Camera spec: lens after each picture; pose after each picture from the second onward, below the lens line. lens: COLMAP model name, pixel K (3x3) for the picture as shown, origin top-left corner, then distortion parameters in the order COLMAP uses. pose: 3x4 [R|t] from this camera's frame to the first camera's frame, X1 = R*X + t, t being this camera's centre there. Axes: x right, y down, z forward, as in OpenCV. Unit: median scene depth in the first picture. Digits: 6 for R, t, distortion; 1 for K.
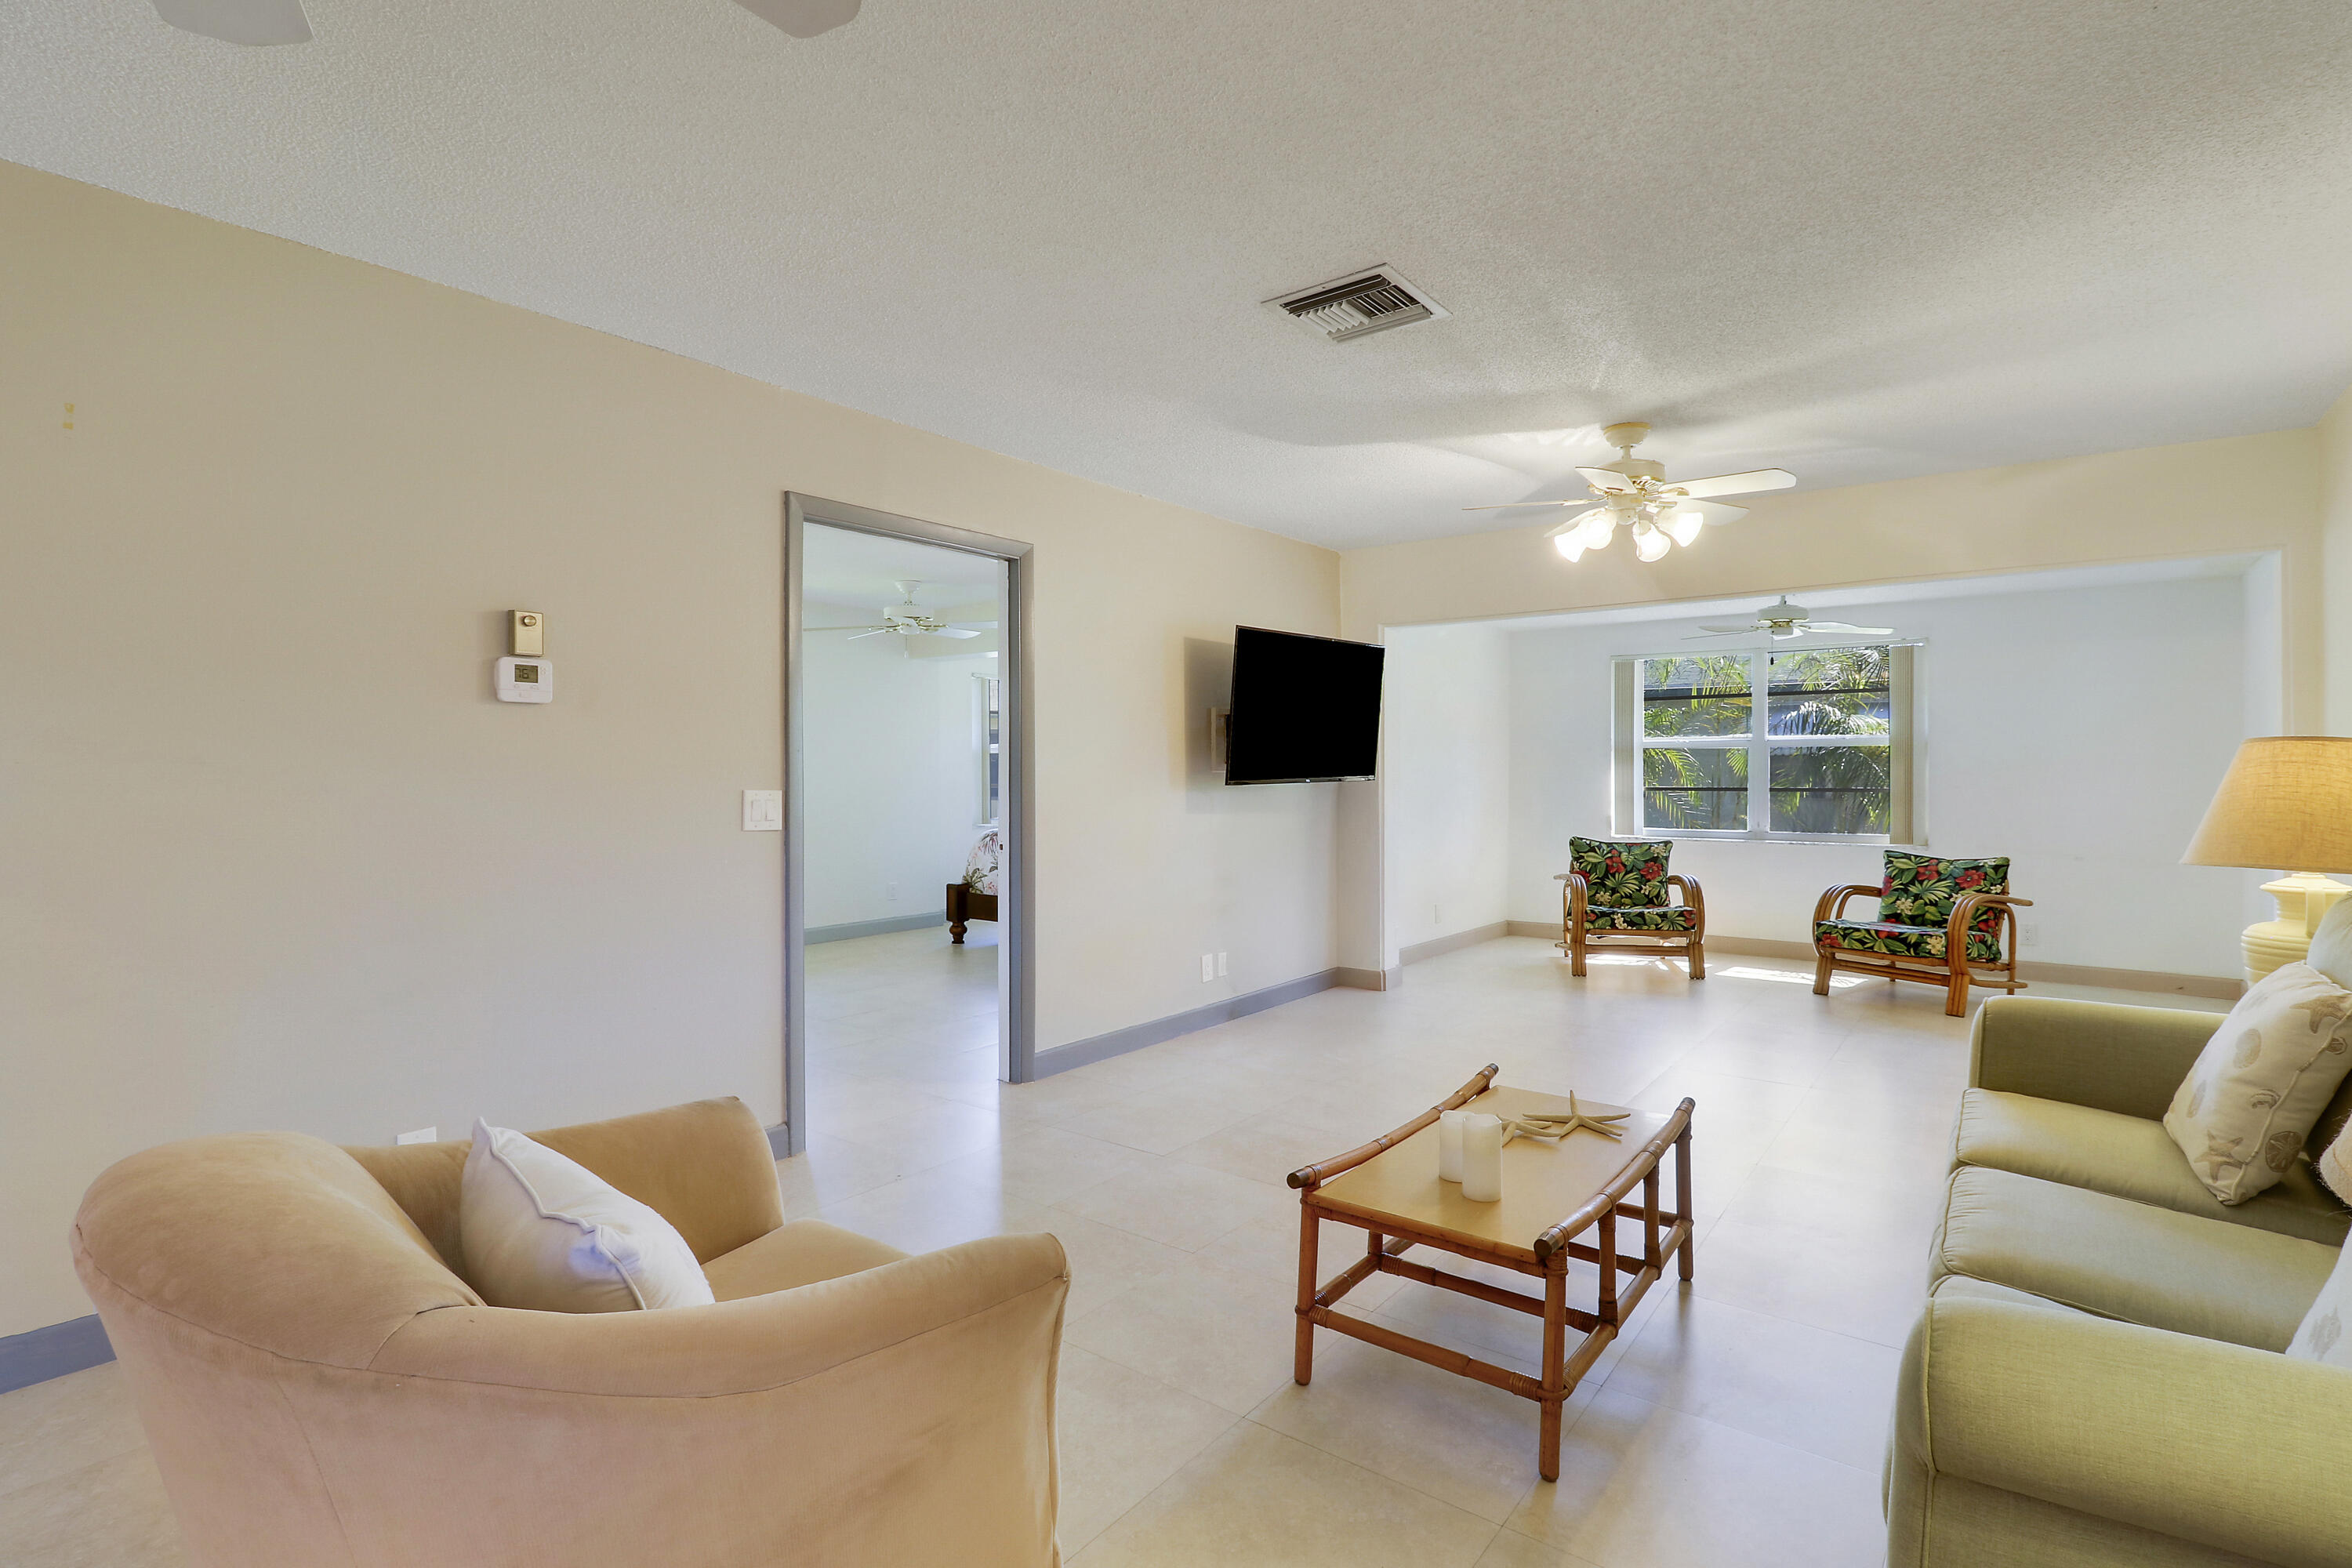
lens RADIAL K [[1101.6, 0, 1194.5], [0, 1101.6, 764.9], [0, 0, 1]] dist [0.000858, -0.010978]
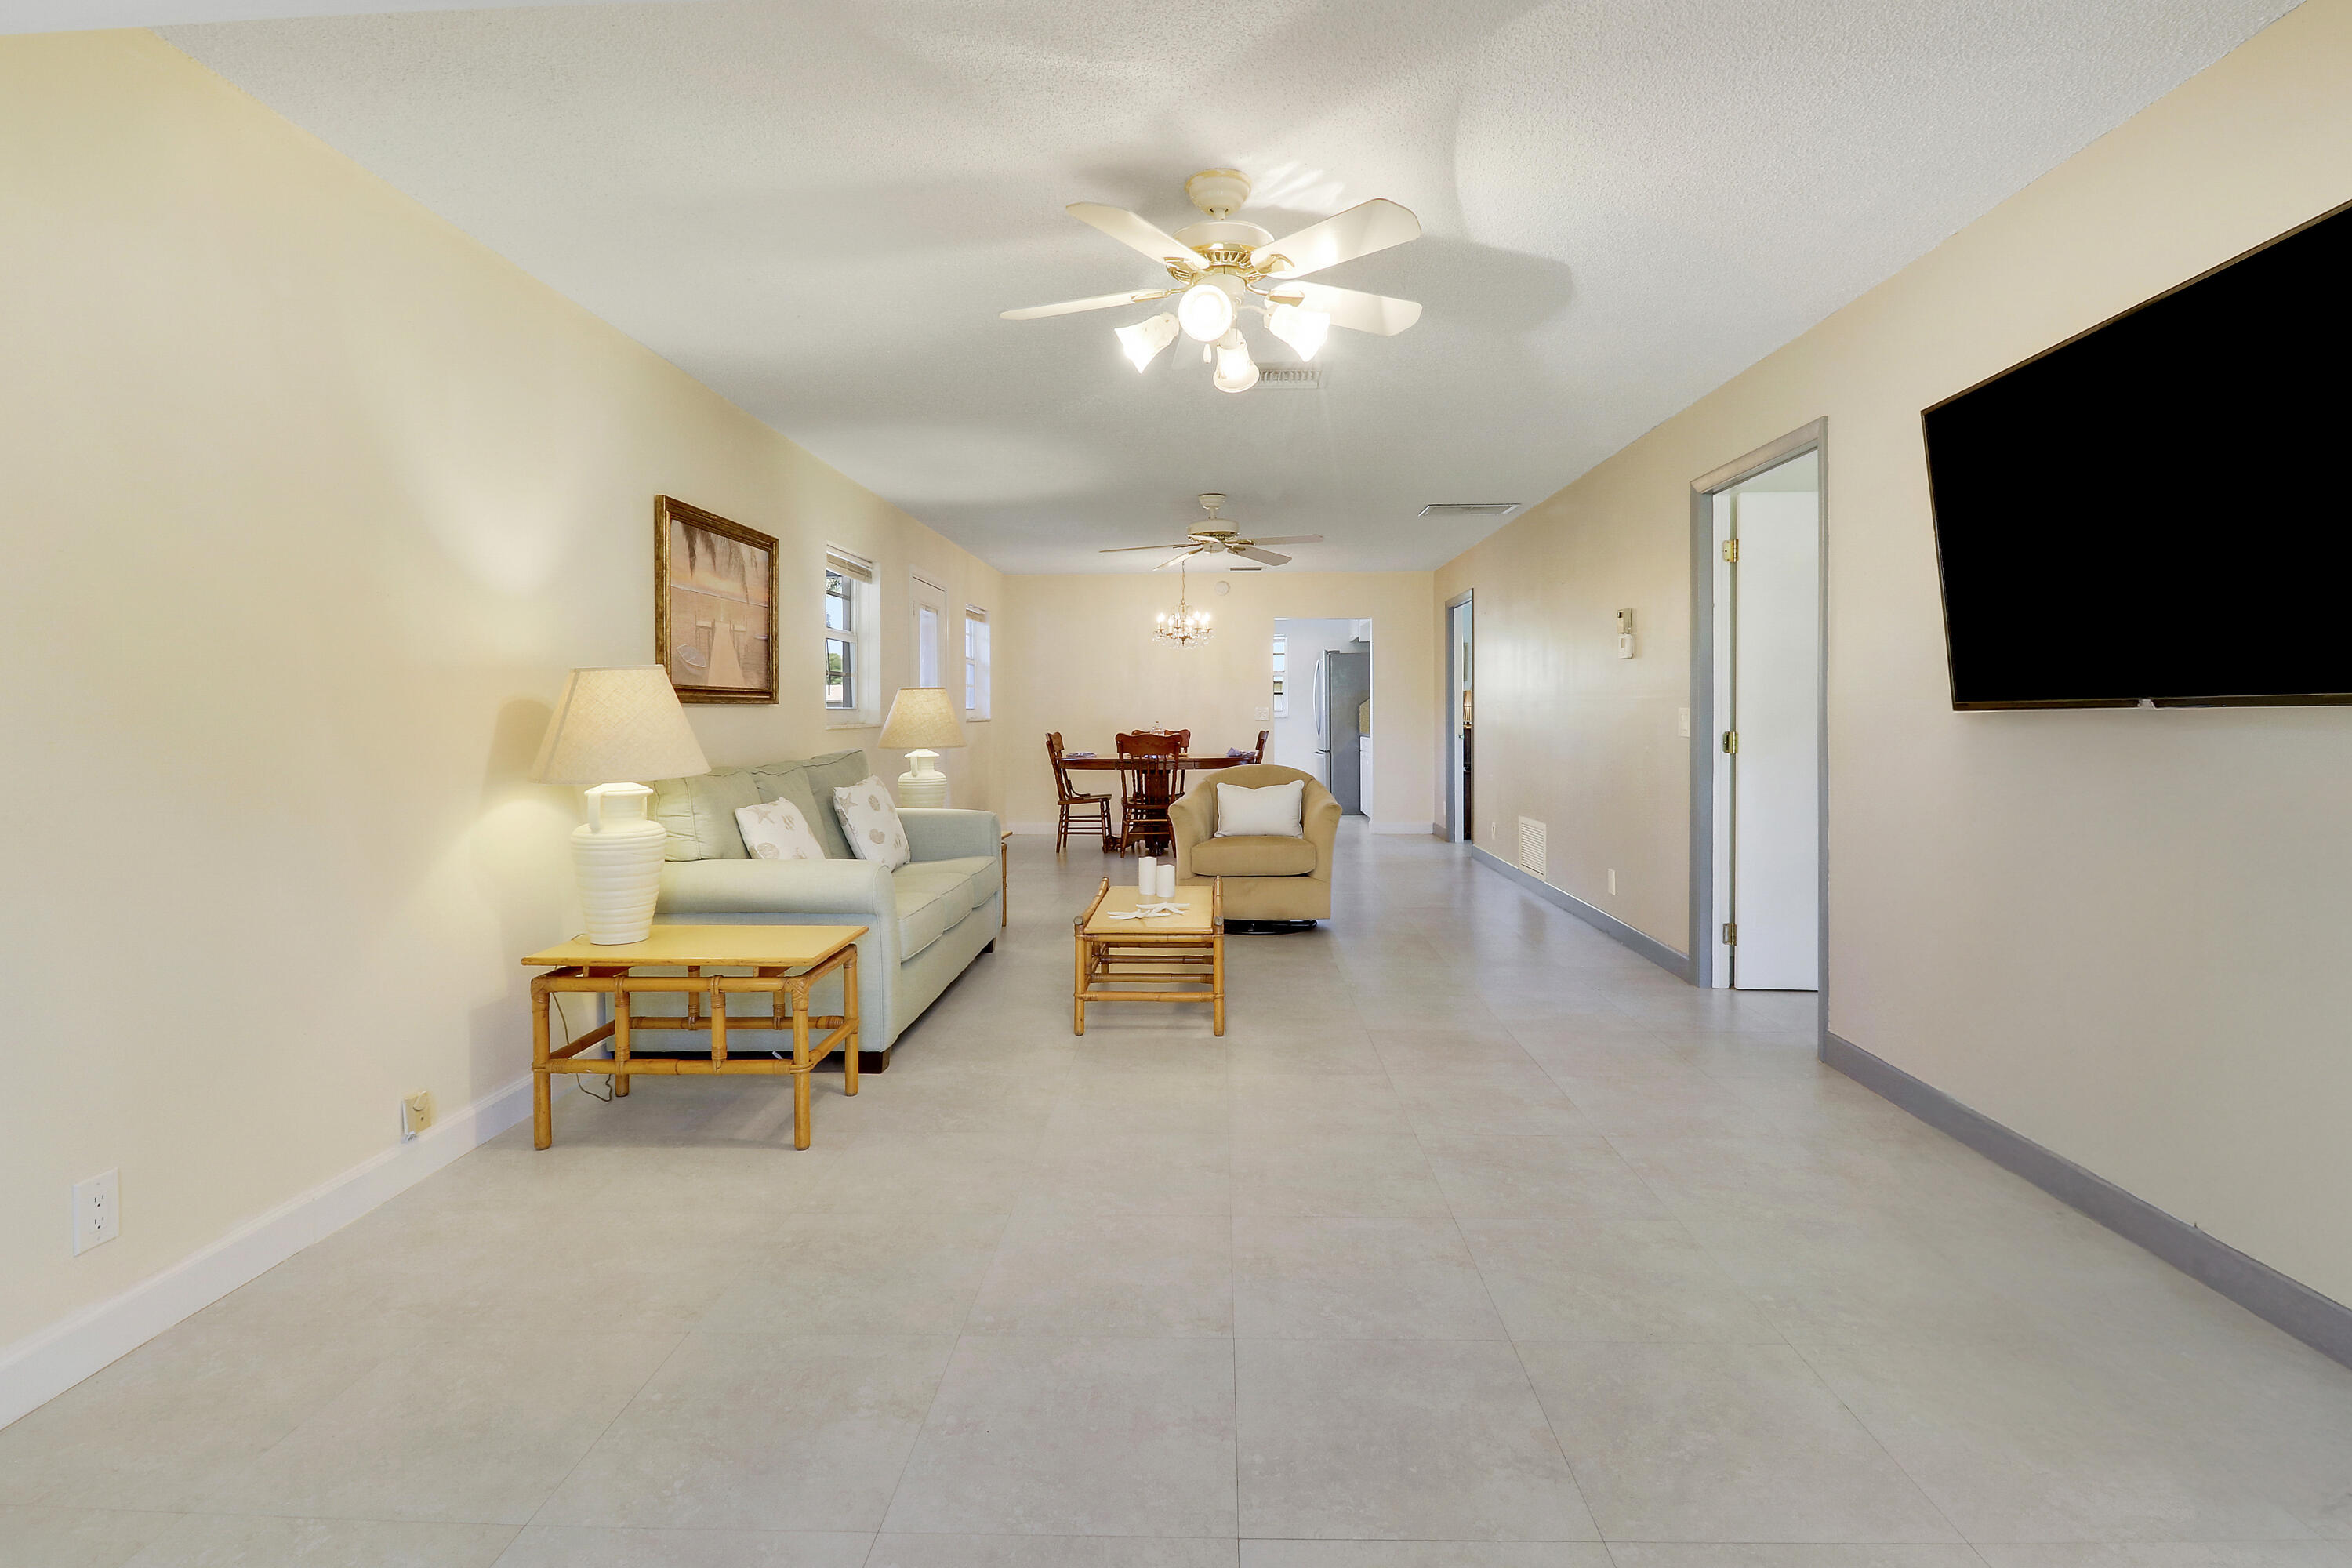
lens RADIAL K [[1132.9, 0, 1193.2], [0, 1132.9, 712.6], [0, 0, 1]] dist [-0.001350, -0.000466]
pose [[-0.804374, 0.007993, -0.594070, 0.525551], [0.011147, 0.999937, -0.001640, 0.013643], [0.594019, -0.007941, -0.804412, 0.991666]]
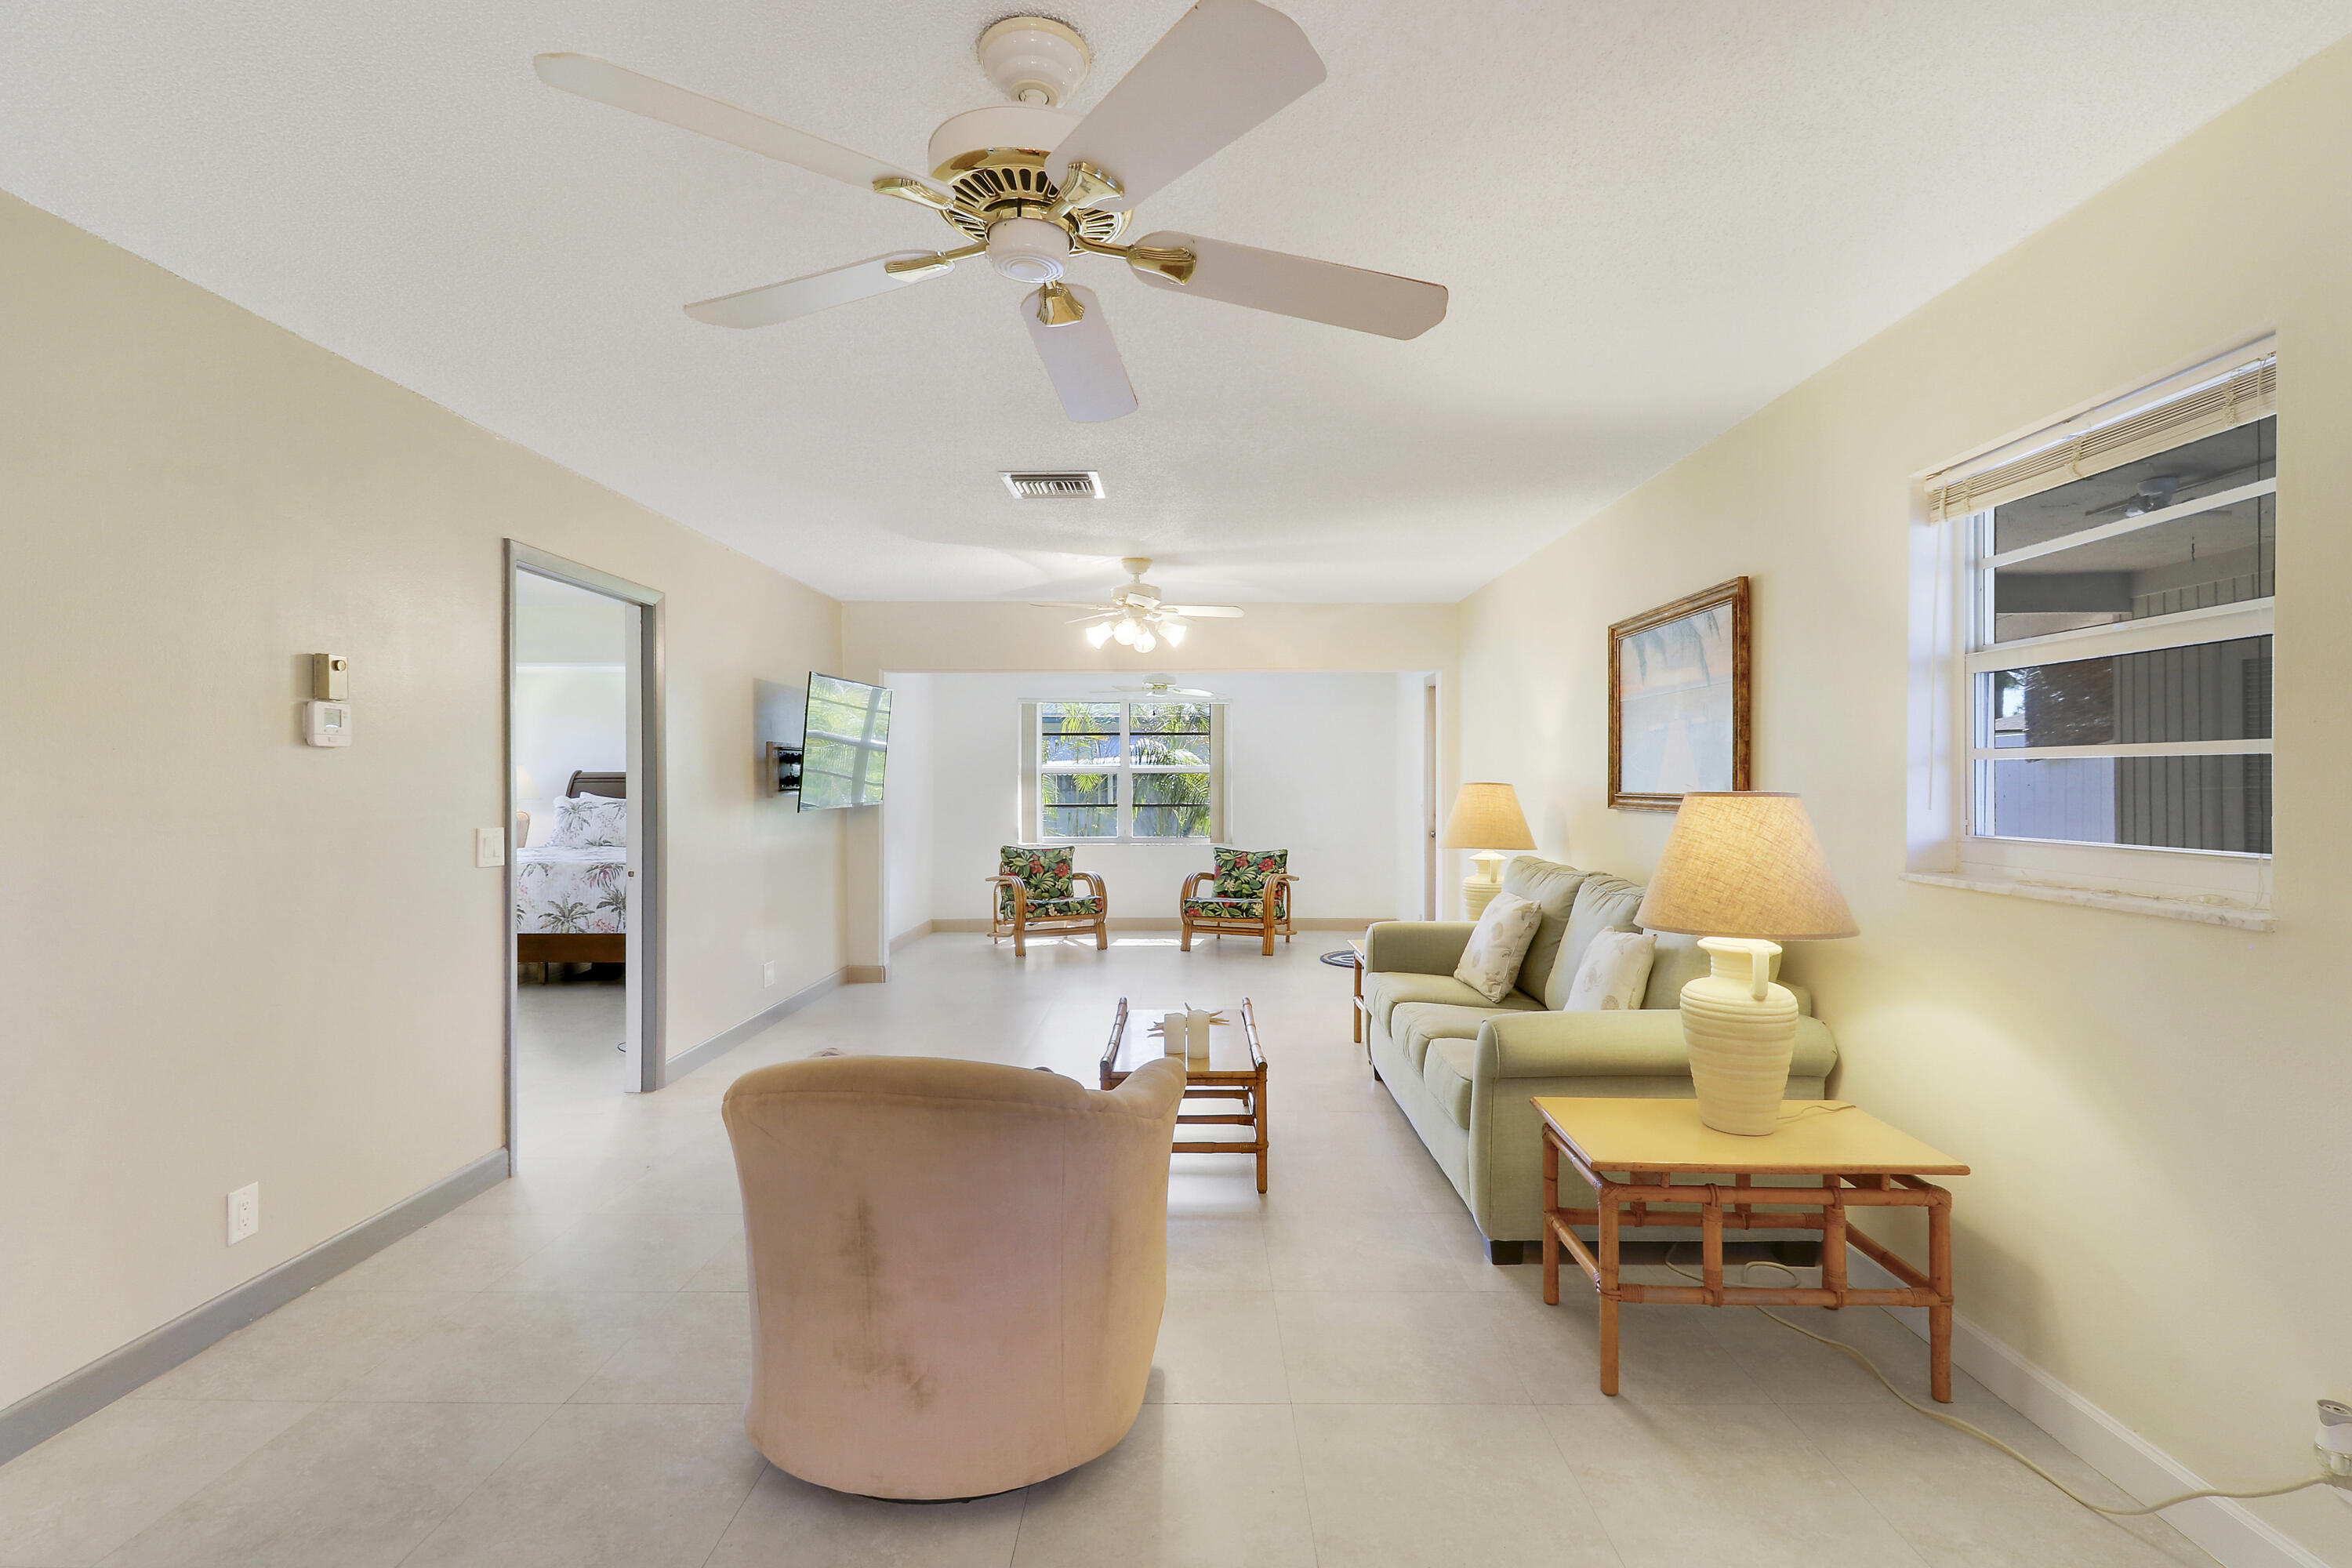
lens RADIAL K [[1096.9, 0, 1181.3], [0, 1096.9, 789.6], [0, 0, 1]] dist [-0.016515, -0.000528]
pose [[0.797262, -0.003882, 0.603621, -0.276555], [-0.004471, 0.999914, 0.012335, -0.015955], [-0.603617, -0.012533, 0.797176, -0.116718]]
